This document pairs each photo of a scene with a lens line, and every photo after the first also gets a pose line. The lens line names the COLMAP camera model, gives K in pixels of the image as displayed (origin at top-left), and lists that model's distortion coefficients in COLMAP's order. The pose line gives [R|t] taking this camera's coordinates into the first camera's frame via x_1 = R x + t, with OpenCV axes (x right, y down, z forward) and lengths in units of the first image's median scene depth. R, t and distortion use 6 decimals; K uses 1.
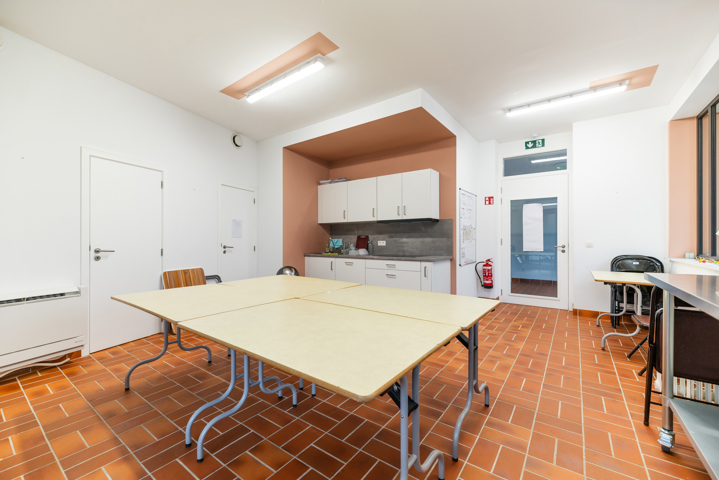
lens RADIAL K [[318.8, 0, 354.2], [0, 318.8, 234.6], [0, 0, 1]] dist [-0.000148, -0.000258]
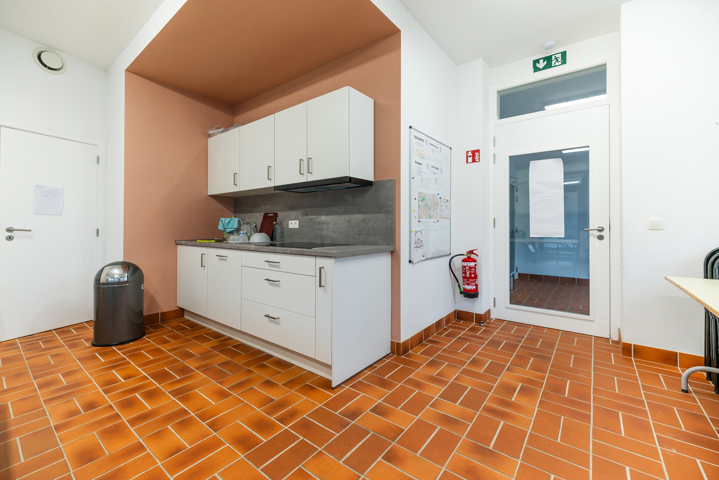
lens RADIAL K [[285.7, 0, 358.5], [0, 285.7, 223.4], [0, 0, 1]] dist [-0.001595, -0.000175]
pose [[0.996674, -0.002226, -0.081456, 0.259043], [0.002454, 0.999993, 0.002705, 0.023936], [0.081449, -0.002895, 0.996673, 0.447485]]
